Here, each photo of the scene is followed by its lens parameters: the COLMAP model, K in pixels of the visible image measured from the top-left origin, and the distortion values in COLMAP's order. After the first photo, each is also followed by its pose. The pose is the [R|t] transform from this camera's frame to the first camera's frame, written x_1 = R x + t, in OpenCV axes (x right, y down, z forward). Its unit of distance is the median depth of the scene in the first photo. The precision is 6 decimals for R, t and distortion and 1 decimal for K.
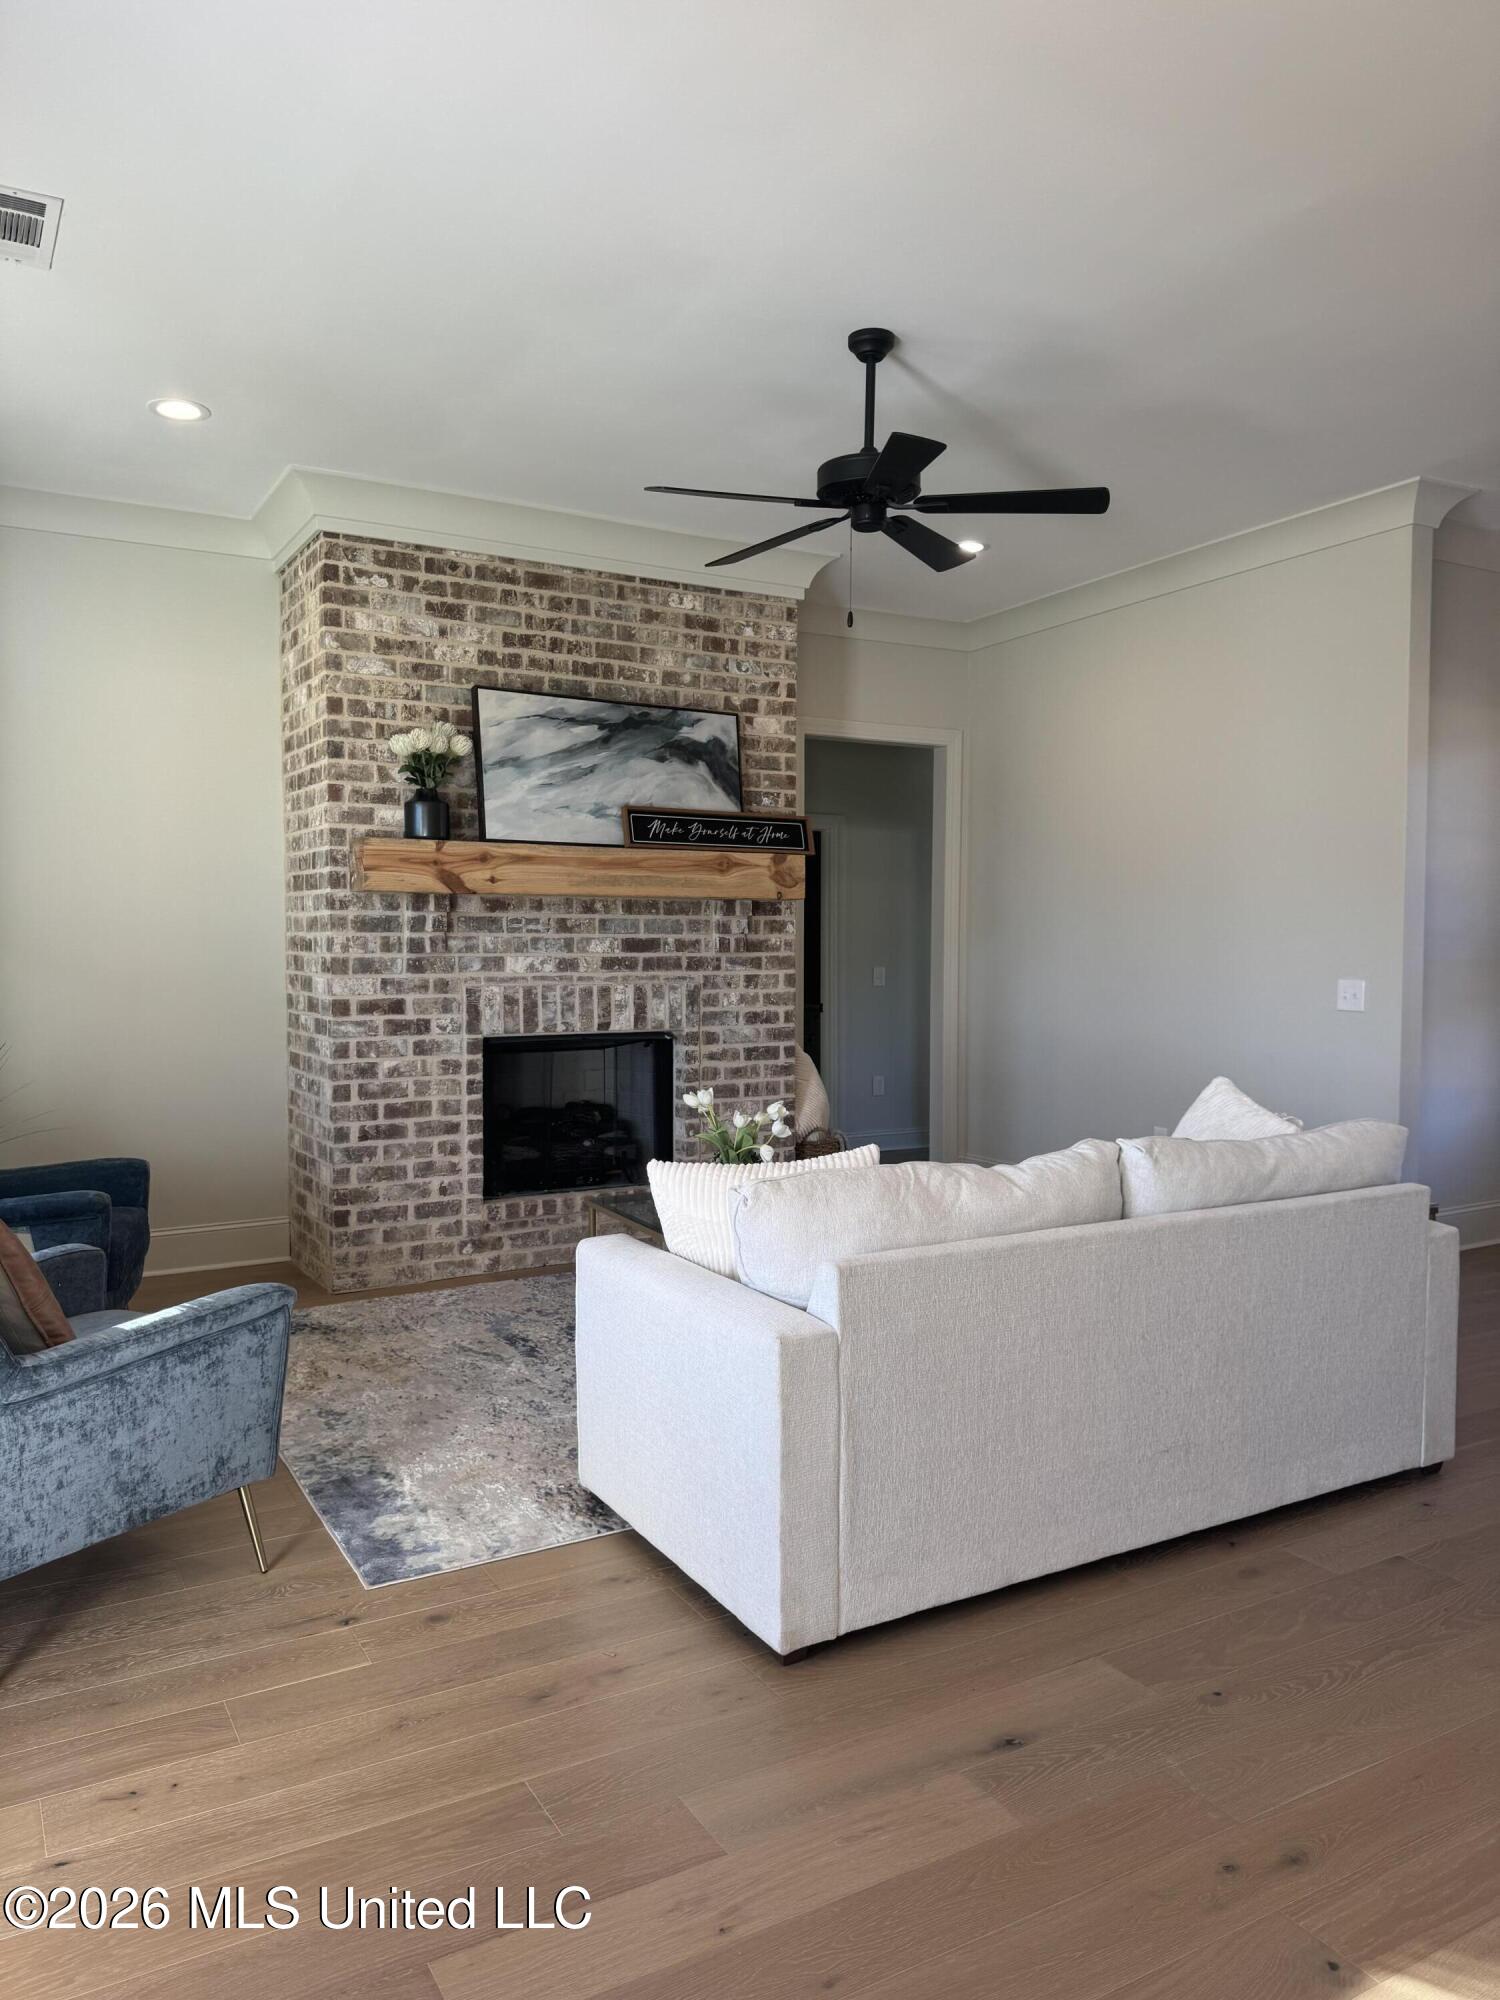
lens RADIAL K [[1378.9, 0, 736.4], [0, 1378.9, 1012.9], [0, 0, 1]] dist [0.178691, -0.358678]
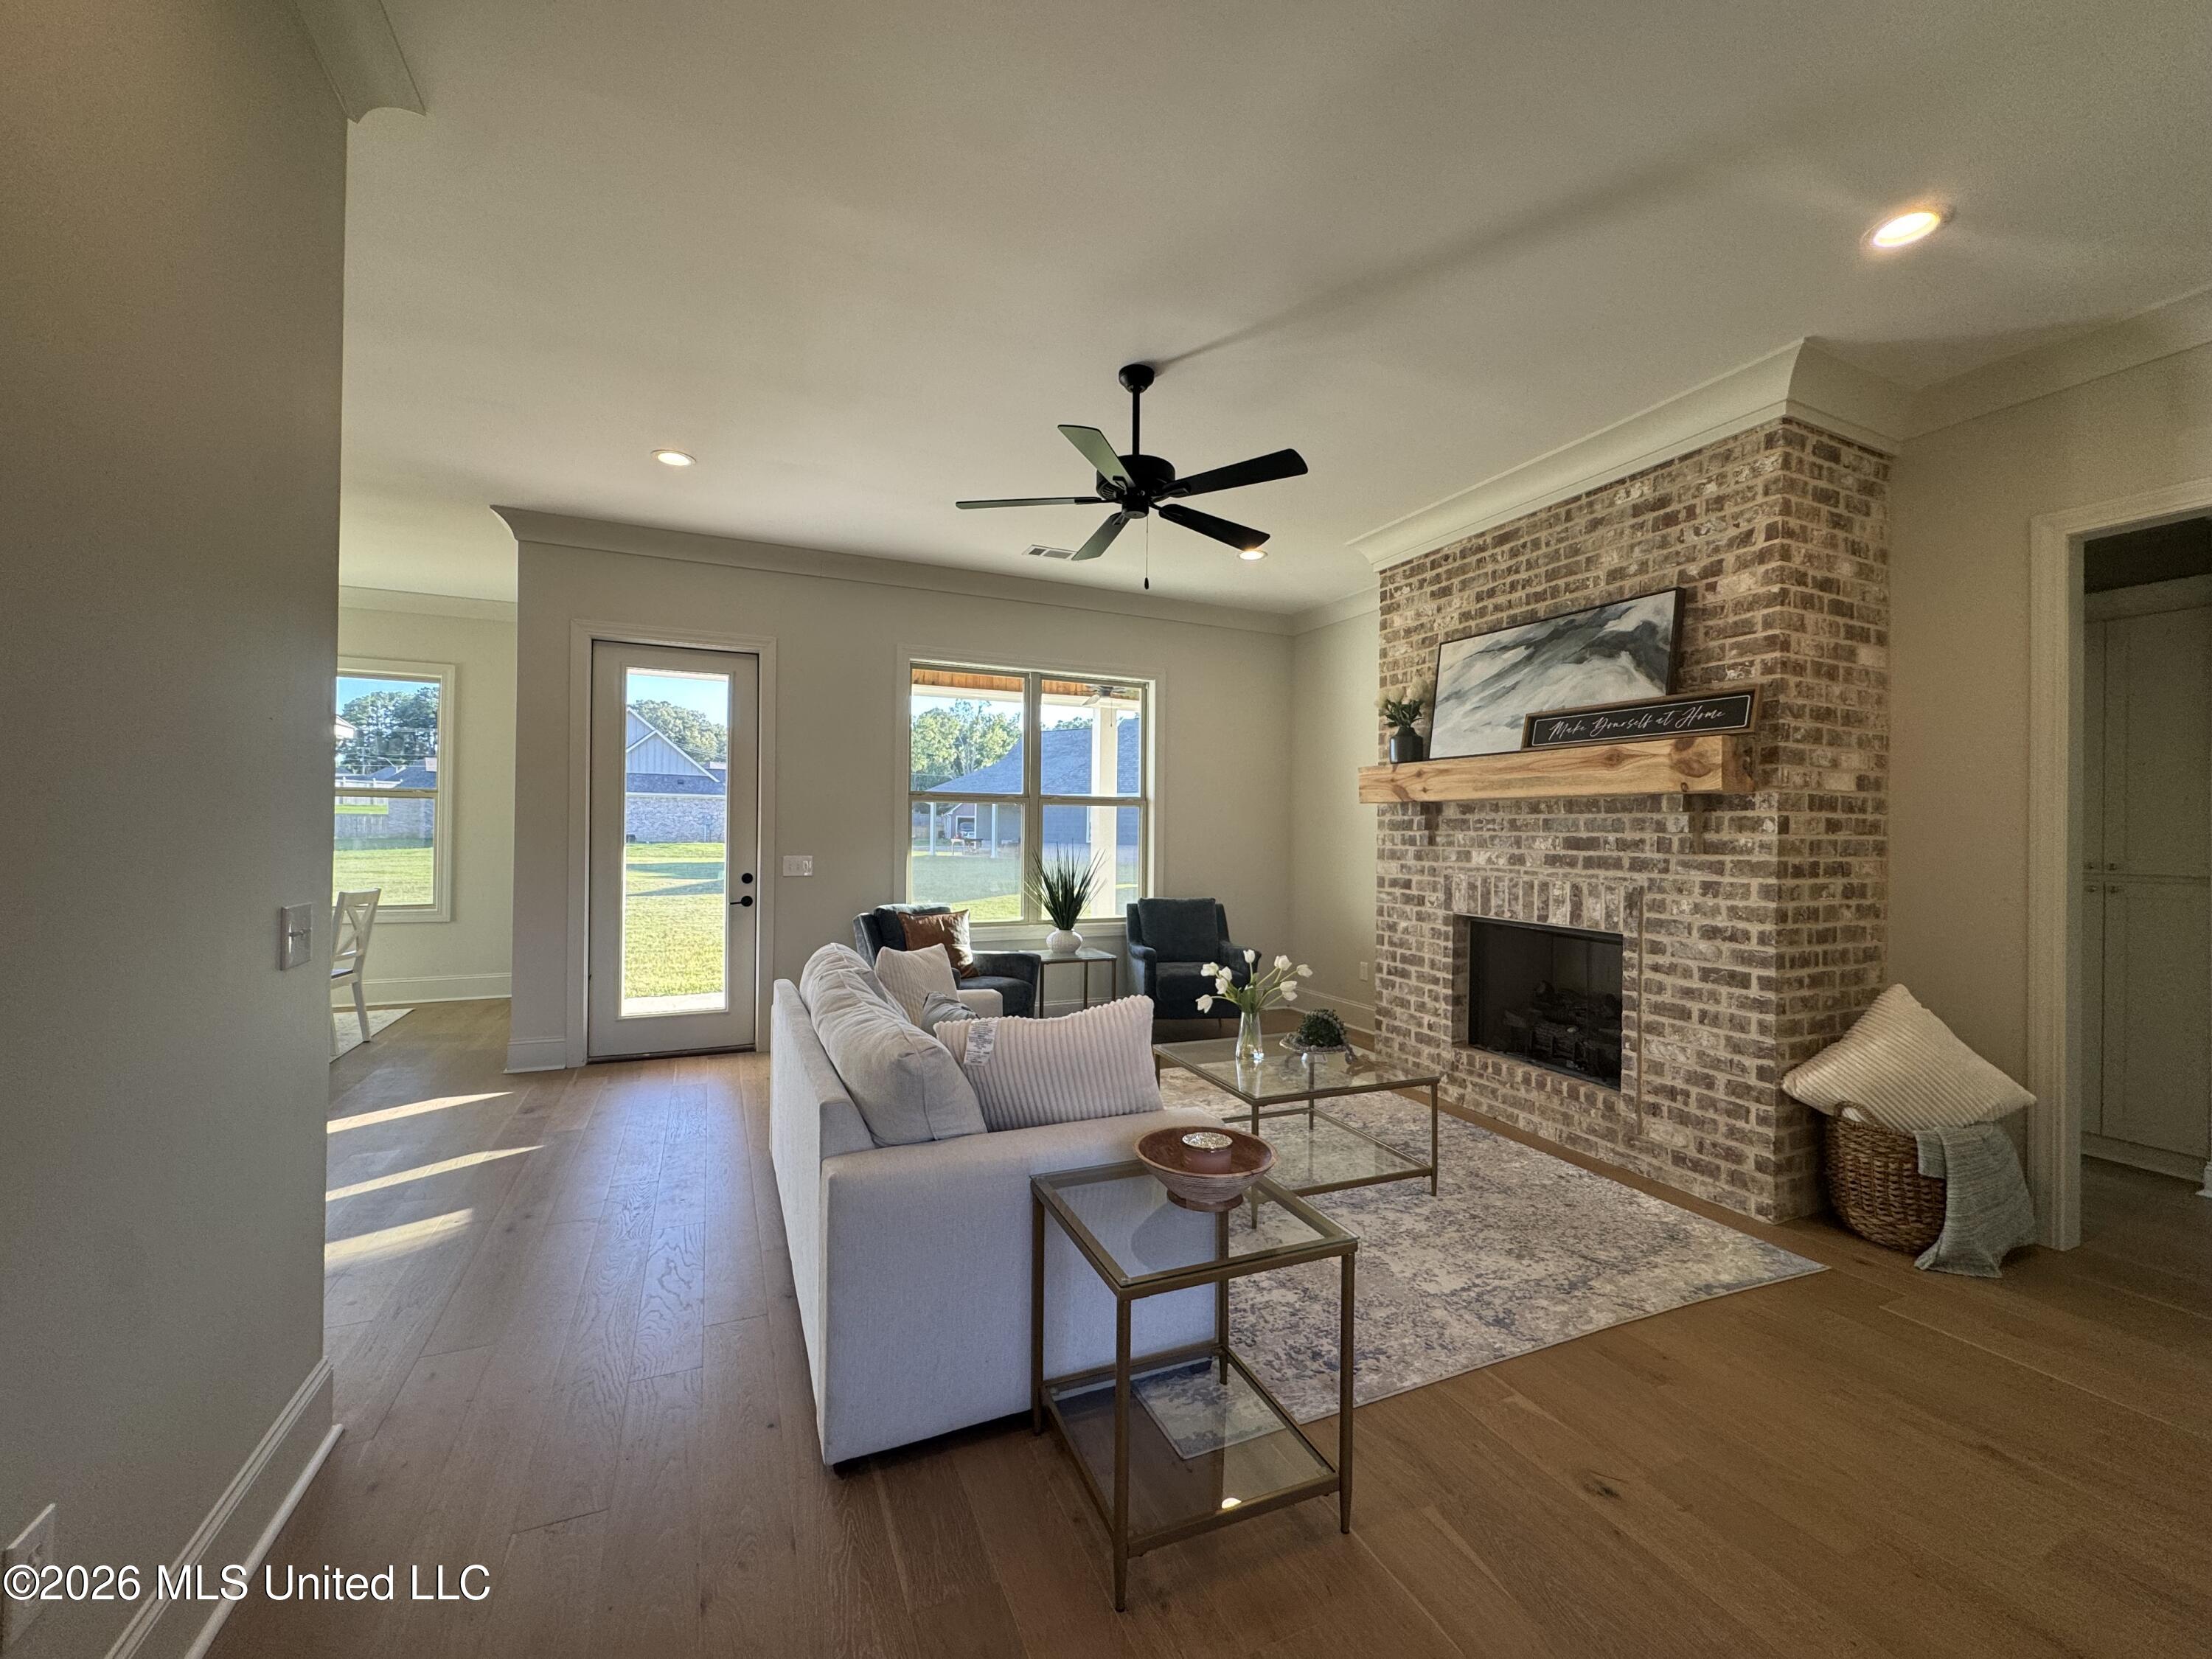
lens RADIAL K [[883.1, 0, 1106.0], [0, 883.1, 829.5], [0, 0, 1]] dist [-0.001135, 0.000598]
pose [[-0.091470, -0.005371, -0.995793, 0.631257], [-0.068906, 0.997623, 0.000949, -0.037189], [0.993421, 0.068703, -0.091622, 0.736163]]
